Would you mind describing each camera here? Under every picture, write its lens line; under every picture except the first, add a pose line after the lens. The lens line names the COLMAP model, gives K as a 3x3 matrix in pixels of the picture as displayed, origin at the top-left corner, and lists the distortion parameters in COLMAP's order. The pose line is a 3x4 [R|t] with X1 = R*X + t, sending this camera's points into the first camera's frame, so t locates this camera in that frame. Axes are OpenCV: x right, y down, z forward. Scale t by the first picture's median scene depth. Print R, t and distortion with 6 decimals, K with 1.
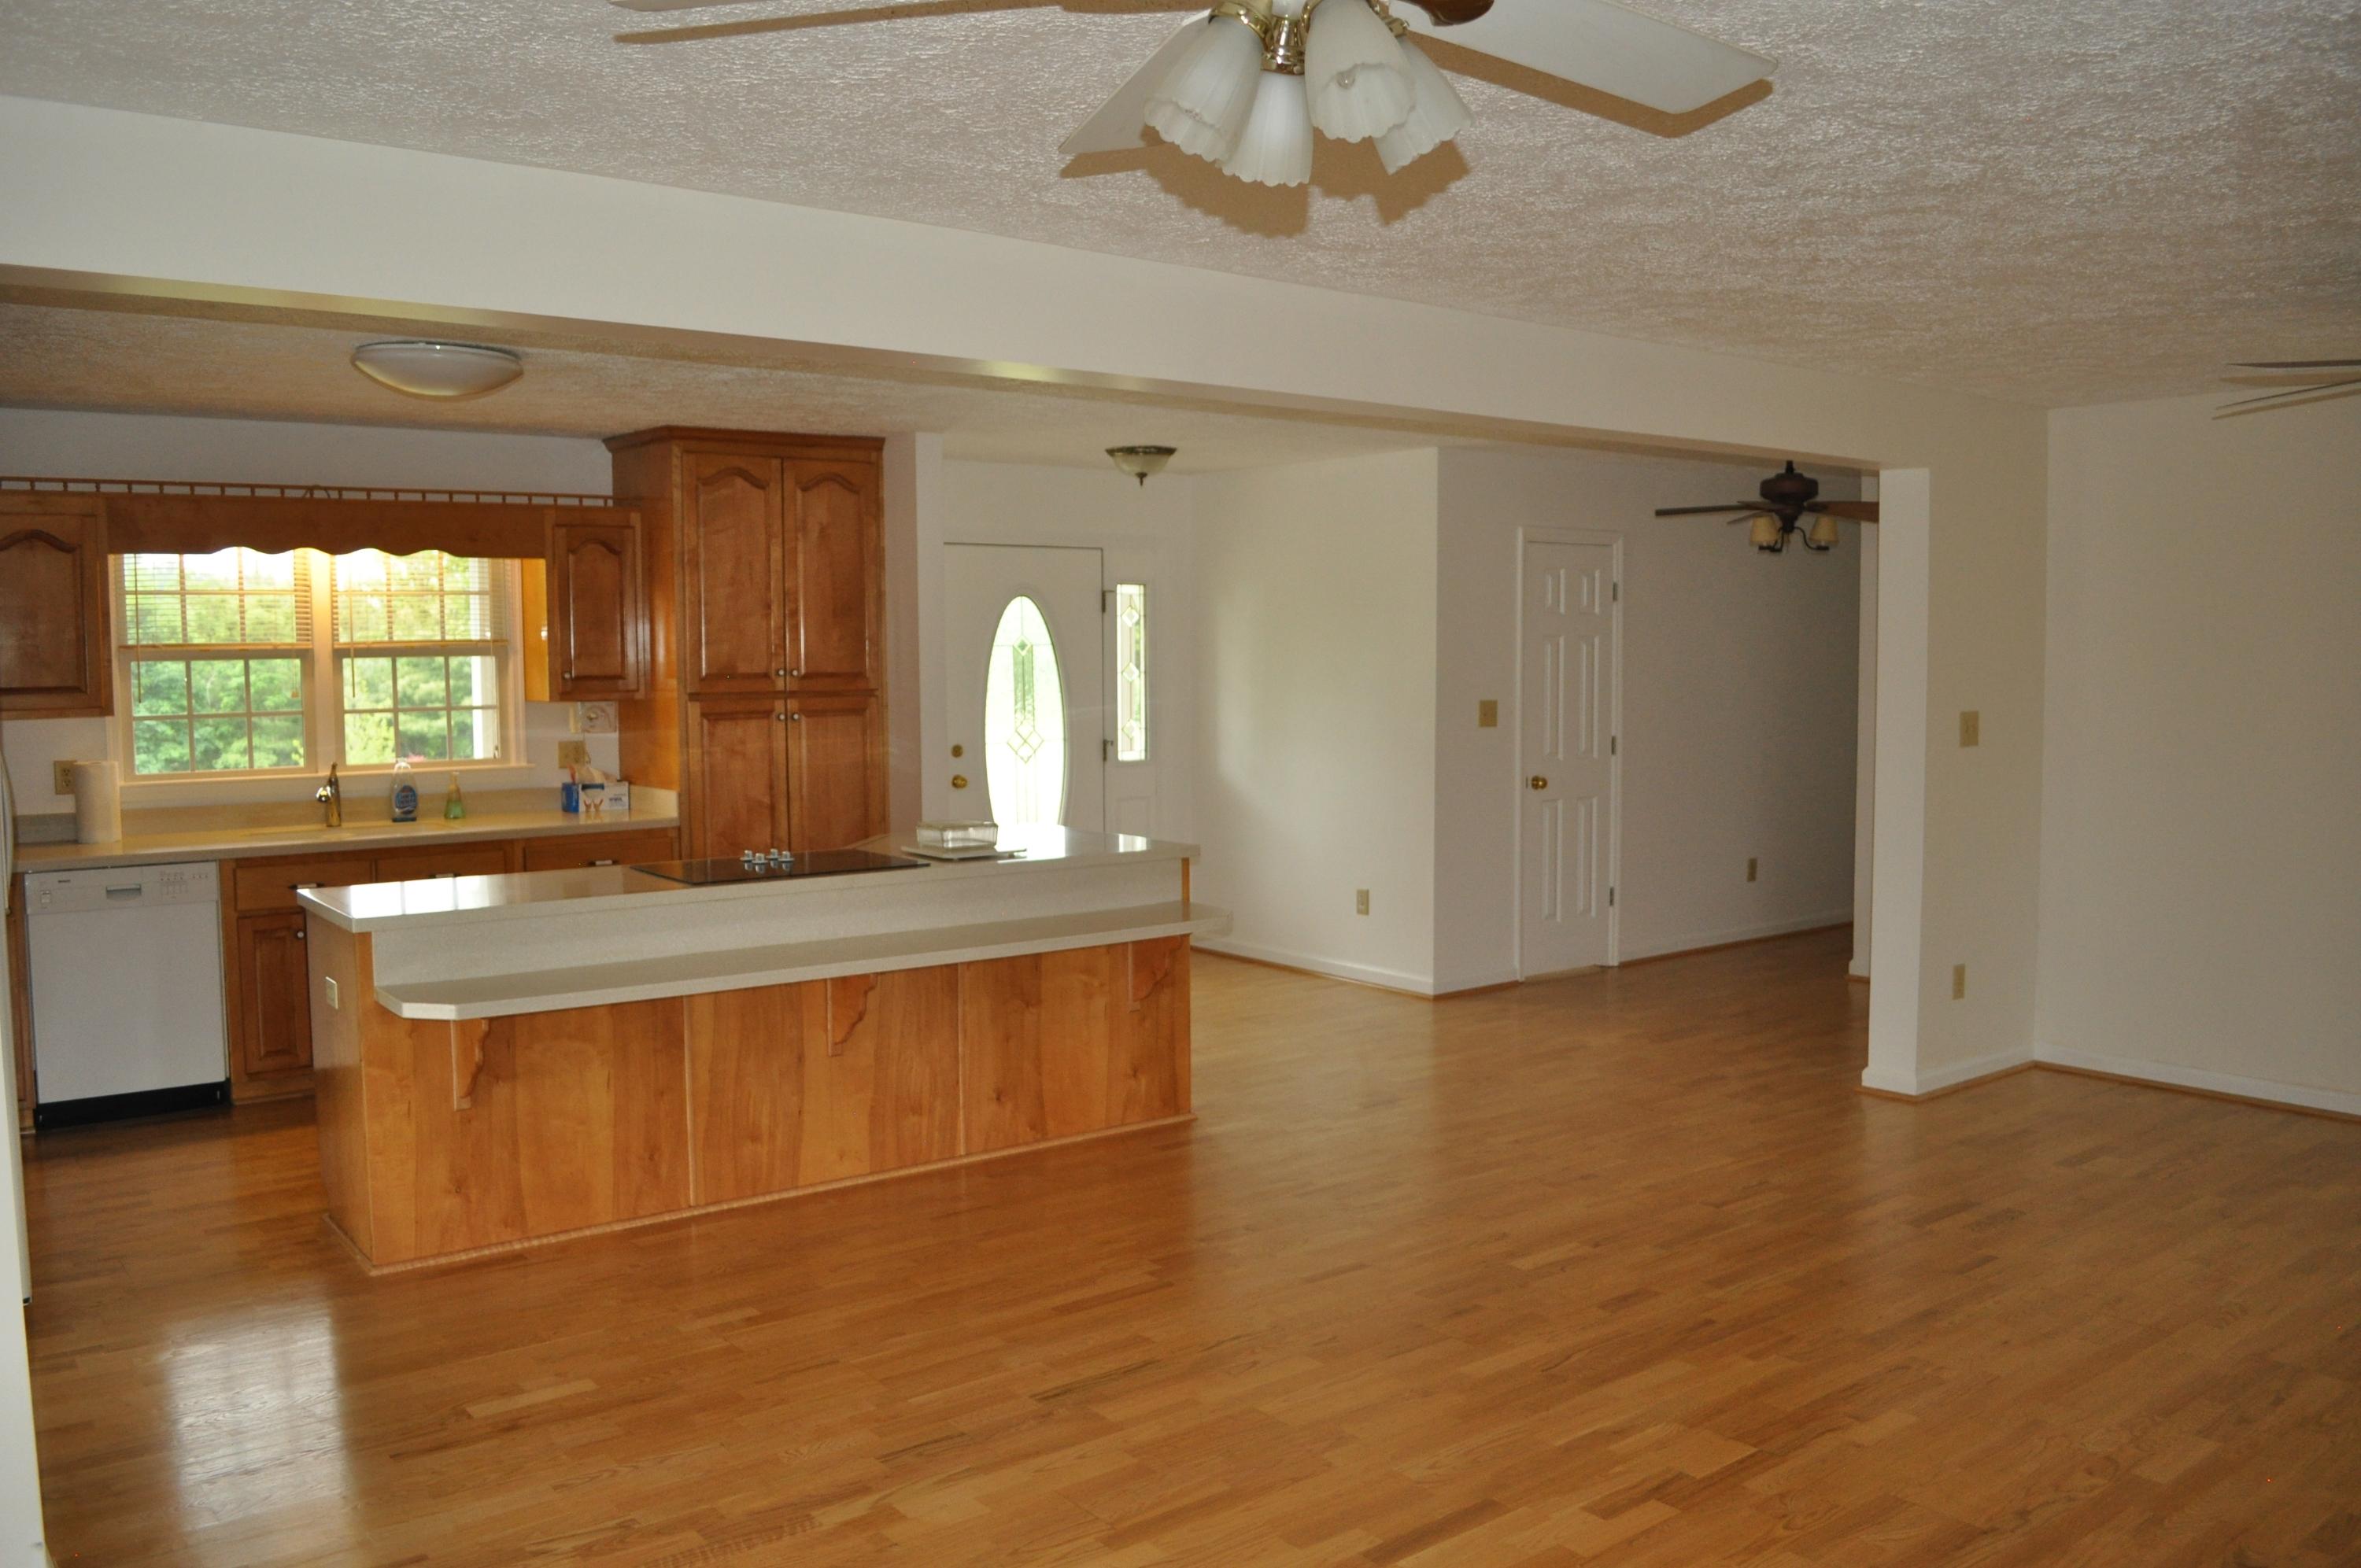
lens RADIAL K [[1835.6, 0, 1177.9], [0, 1835.6, 783.0], [0, 0, 1]] dist [-0.063043, -0.001475]
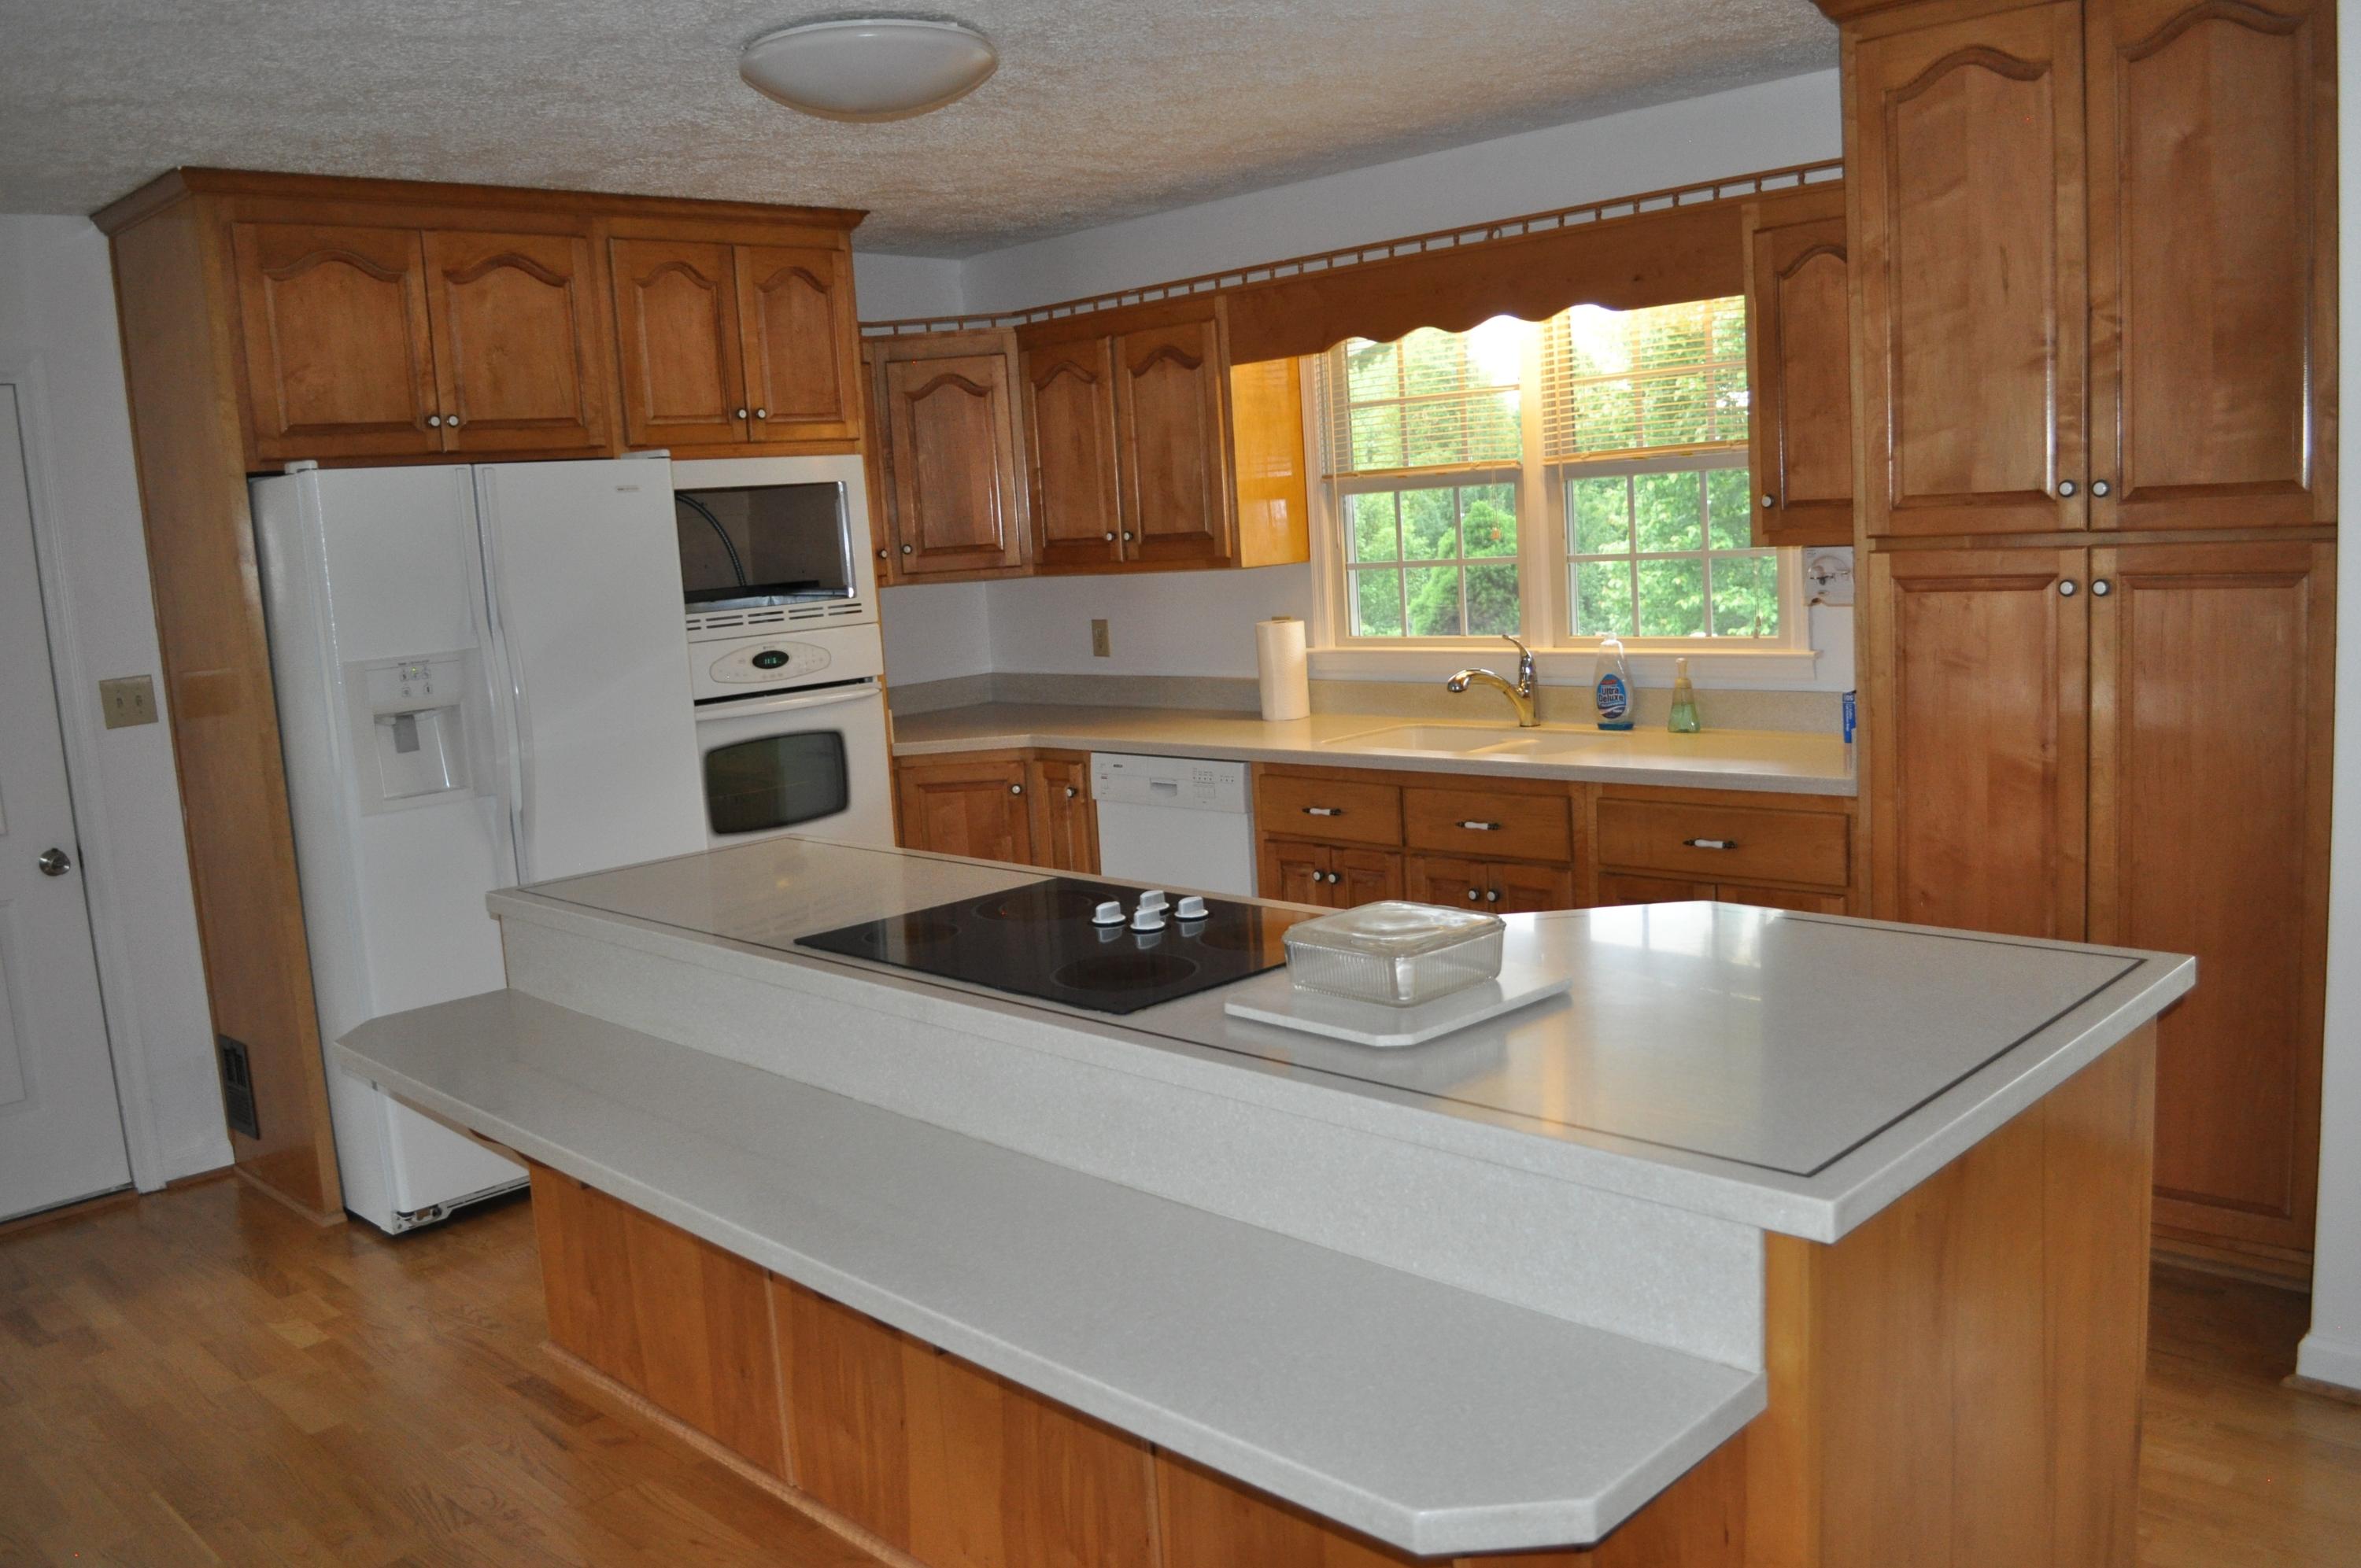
lens RADIAL K [[1865.1, 0, 1172.0], [0, 1865.1, 782.4], [0, 0, 1]] dist [-0.079571, 0.002156]
pose [[0.141913, 0.139567, -0.979991, 0.214529], [-0.009126, 0.990153, 0.139692, -0.052704], [0.989837, -0.010881, 0.141789, 0.763604]]
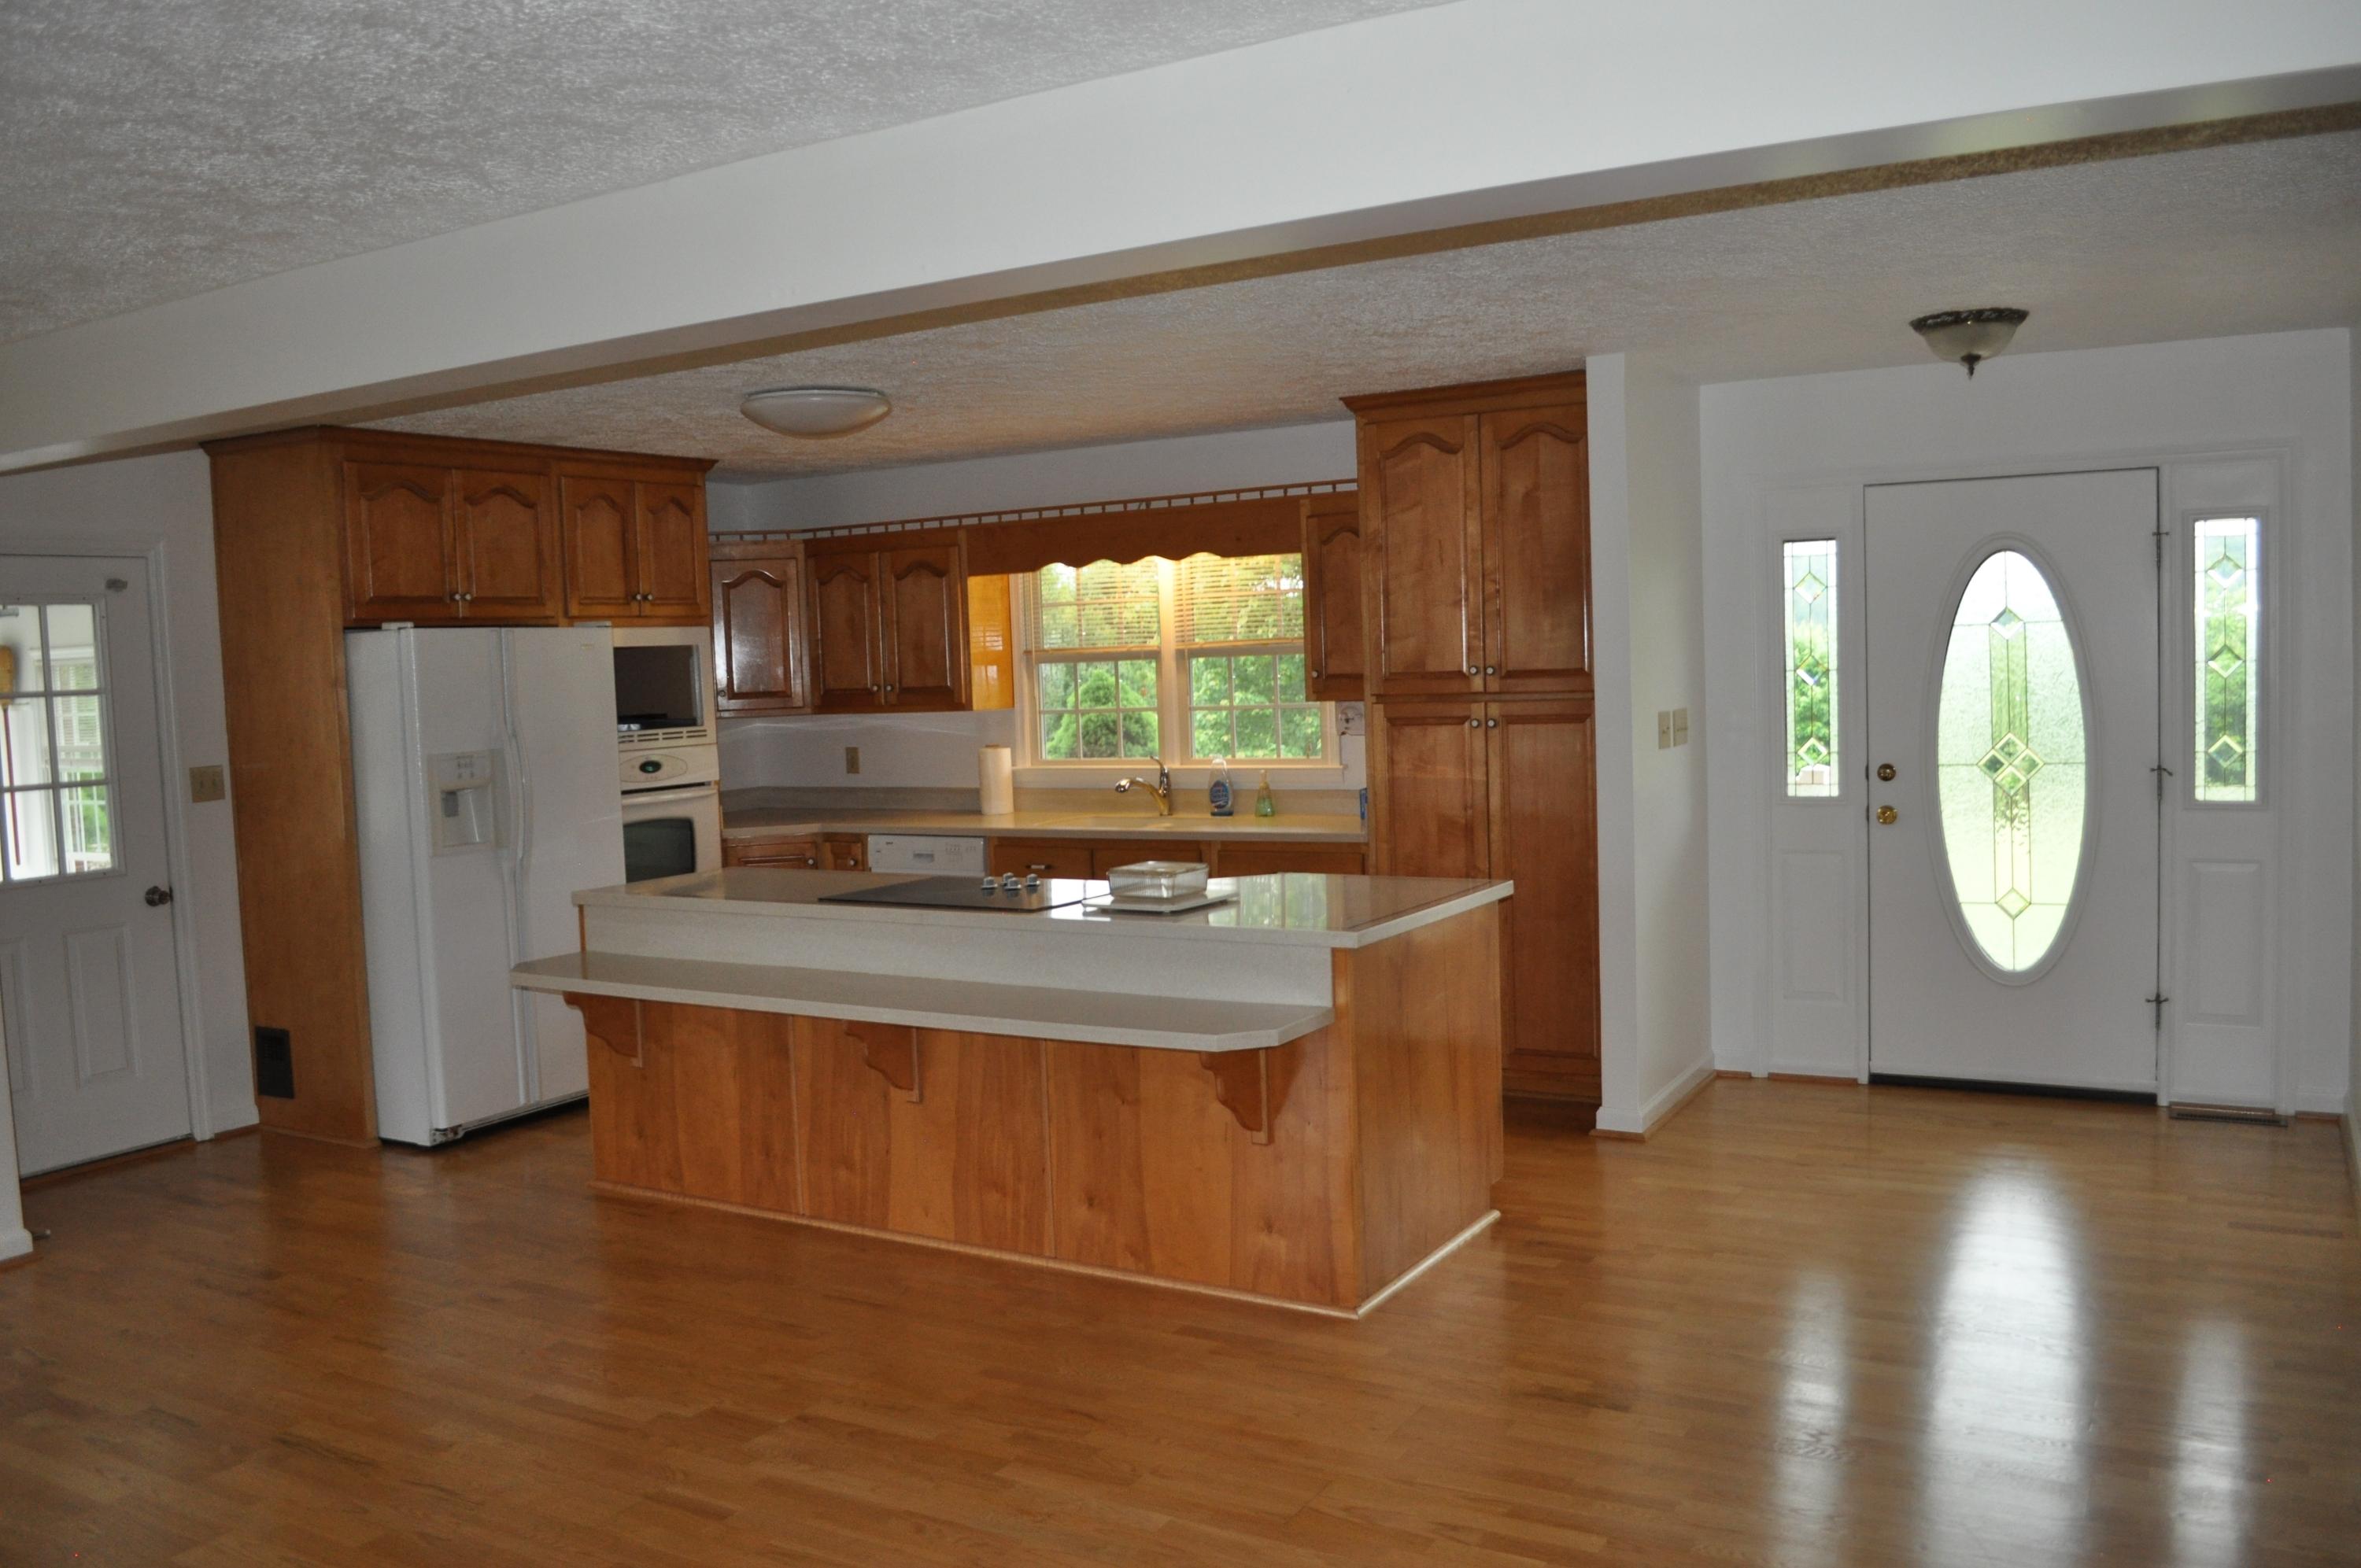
lens RADIAL K [[1865.1, 0, 1172.0], [0, 1865.1, 782.4], [0, 0, 1]] dist [-0.079571, 0.002156]
pose [[0.376242, 0.056420, -0.924802, 0.555135], [-0.034186, 0.998310, 0.046997, -0.047326], [0.925891, 0.013933, 0.377535, 0.586083]]
